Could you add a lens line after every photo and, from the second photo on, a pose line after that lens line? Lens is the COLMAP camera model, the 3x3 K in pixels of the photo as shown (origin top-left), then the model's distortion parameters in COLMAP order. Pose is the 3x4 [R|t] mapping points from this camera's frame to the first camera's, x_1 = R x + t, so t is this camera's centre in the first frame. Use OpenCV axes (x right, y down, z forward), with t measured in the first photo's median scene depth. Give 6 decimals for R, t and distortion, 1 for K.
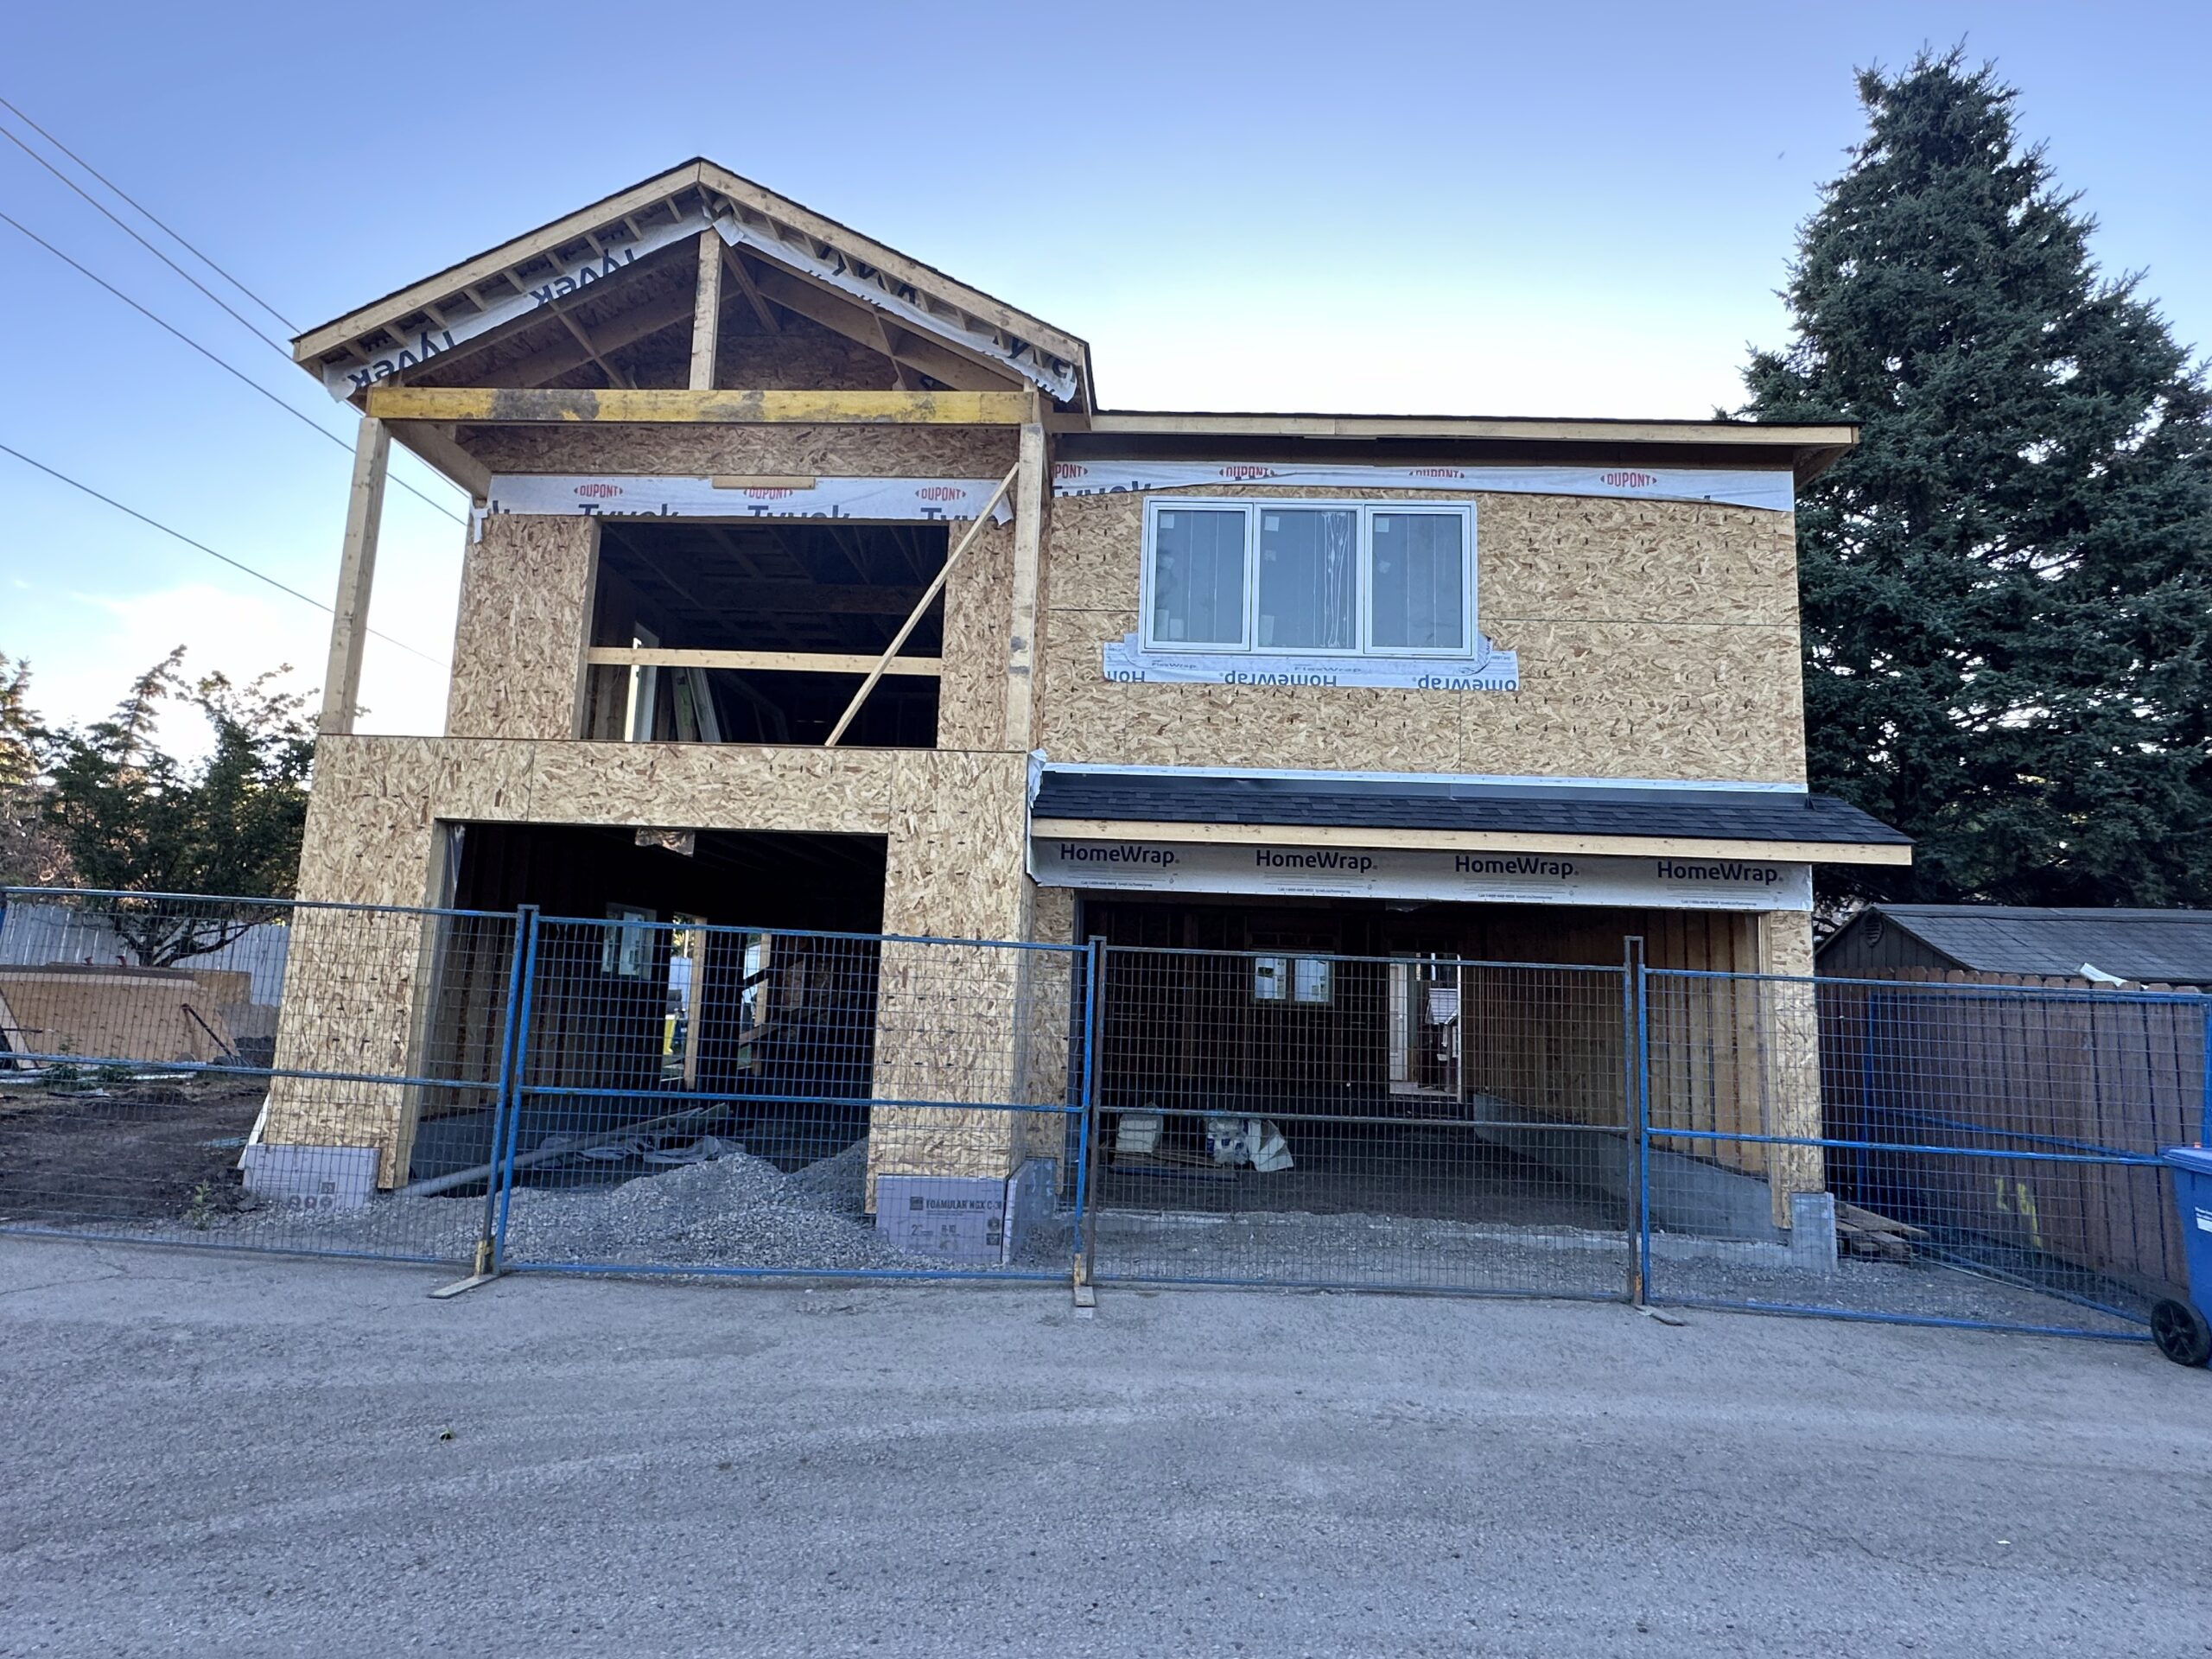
lens RADIAL K [[1187.7, 0, 1106.0], [0, 1187.7, 829.5], [0, 0, 1]] dist [-0.030815, 0.032986]
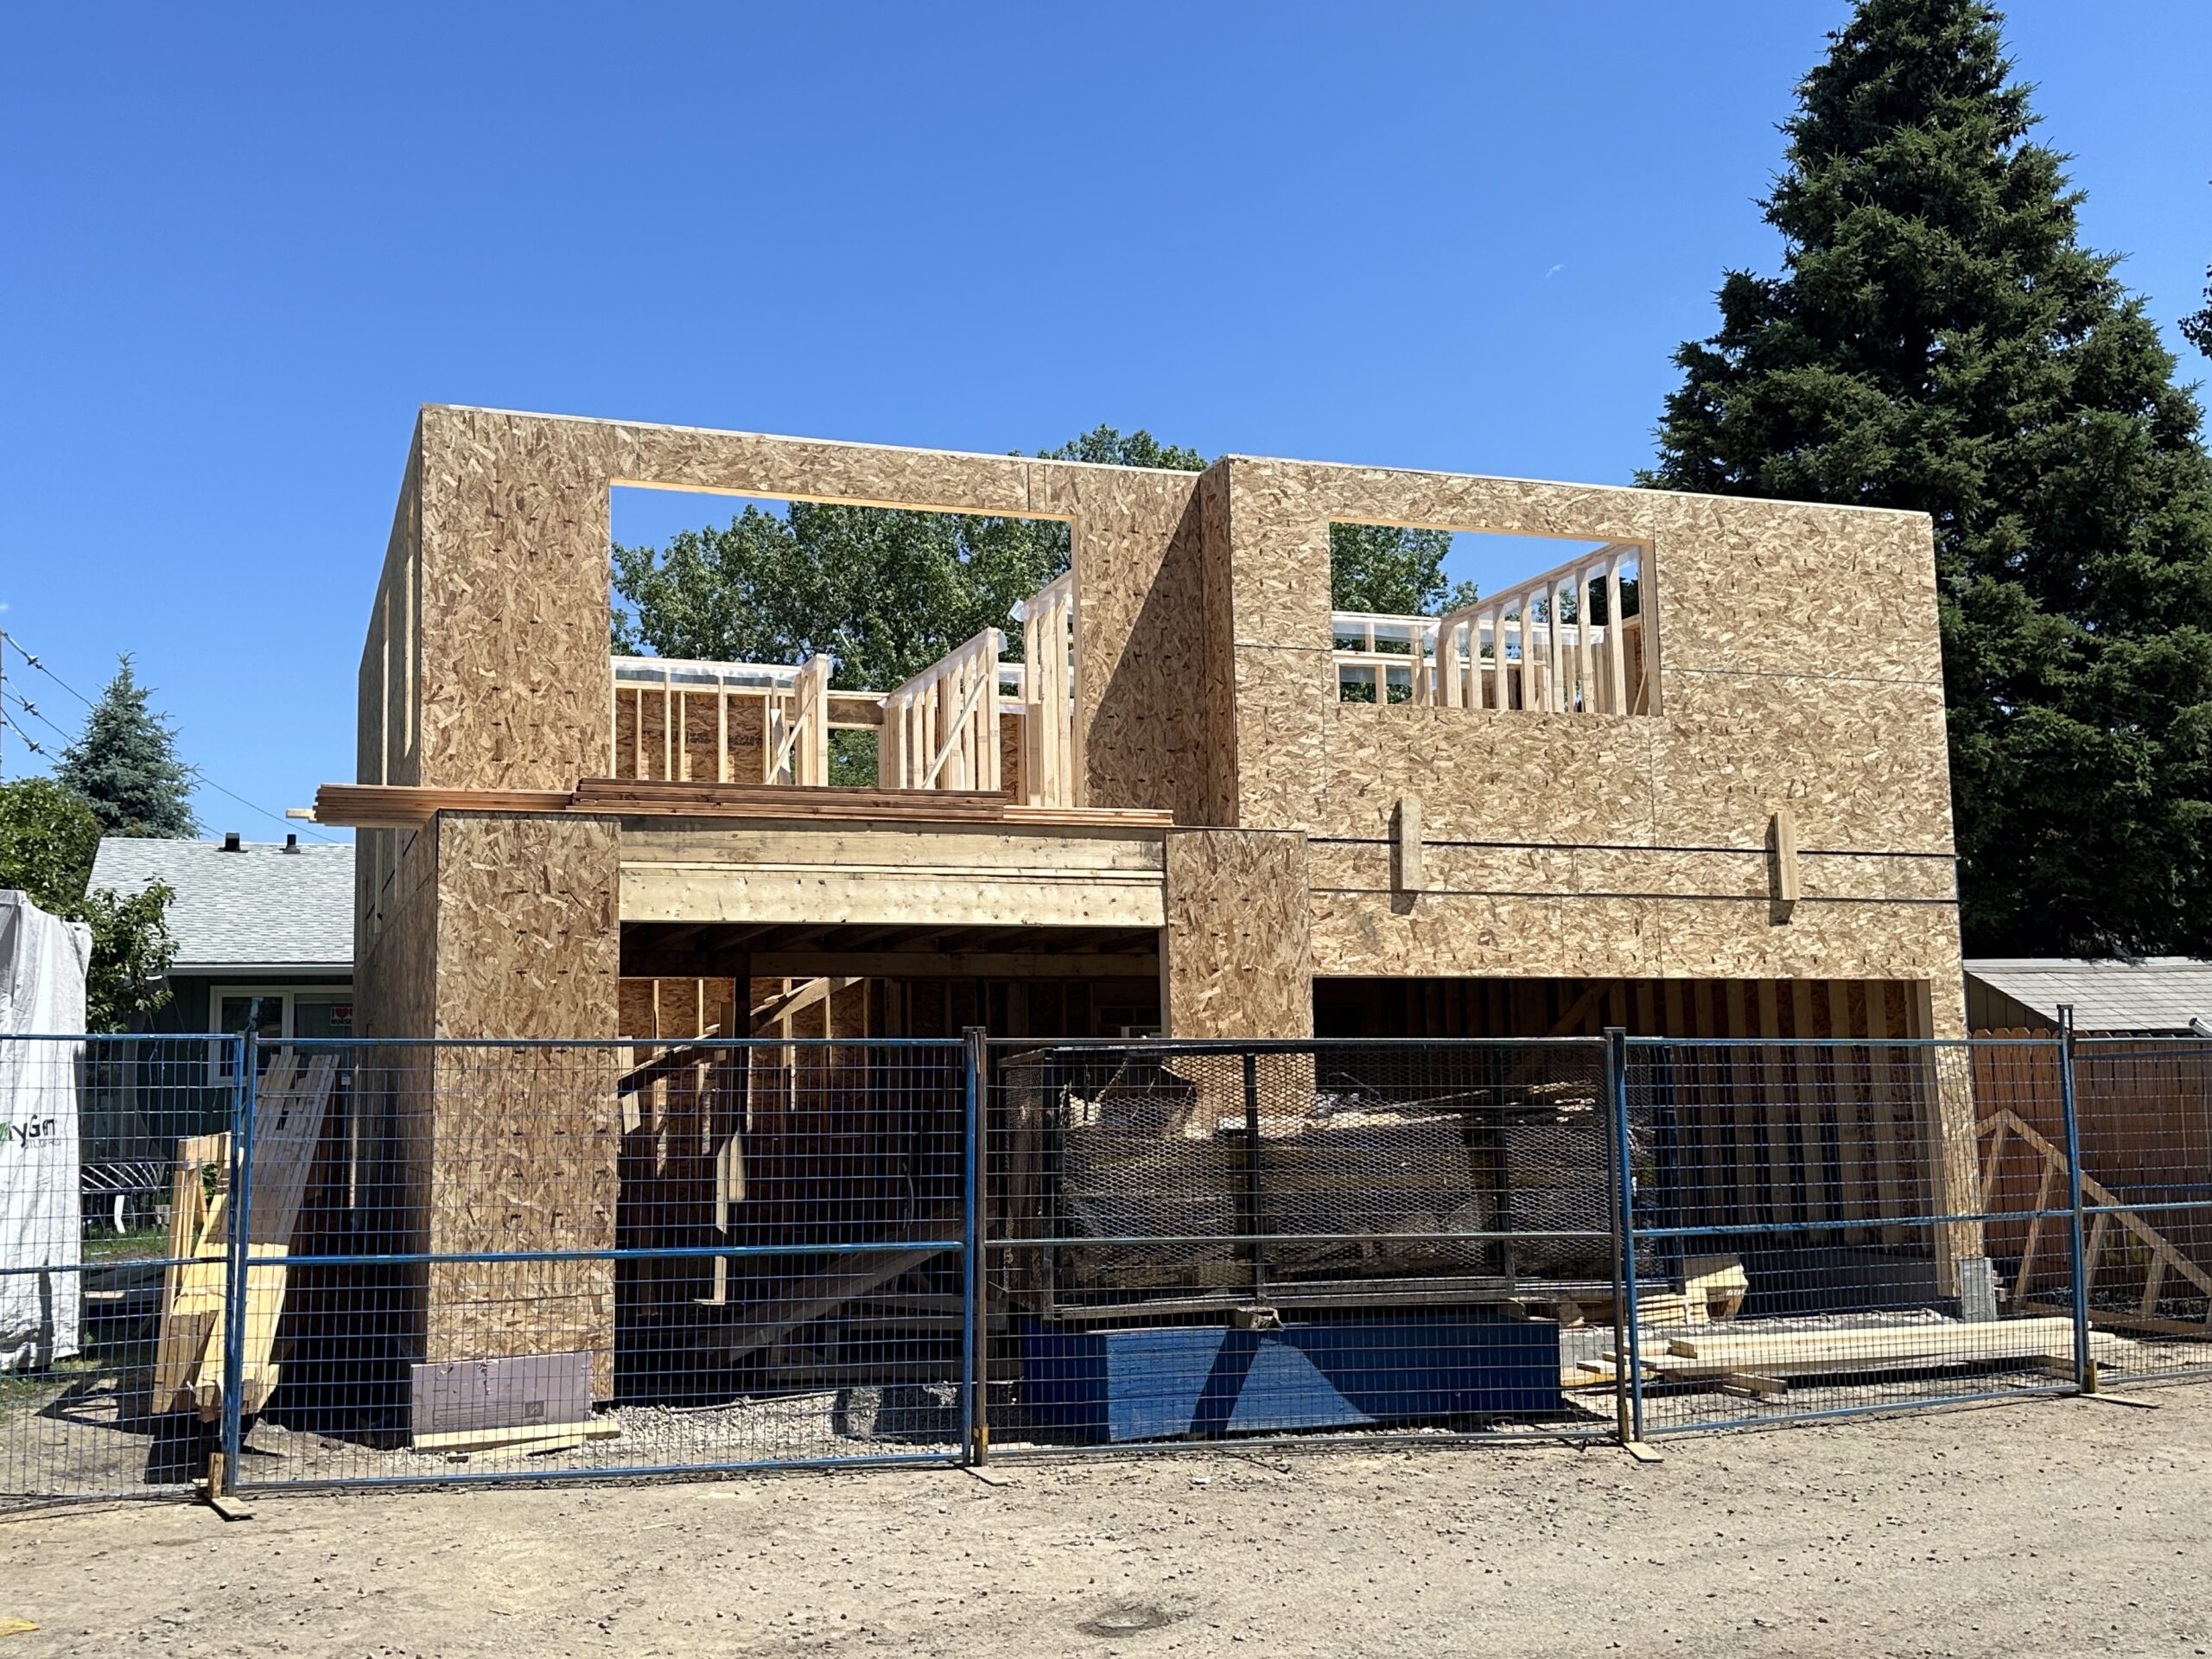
lens RADIAL K [[2219.1, 0, 1106.0], [0, 2219.1, 829.5], [0, 0, 1]] dist [0.089666, -0.001788]
pose [[0.915122, -0.008586, 0.403086, -0.792754], [-0.002064, 0.999660, 0.025978, -0.098537], [-0.403172, -0.024605, 0.914793, -0.422273]]
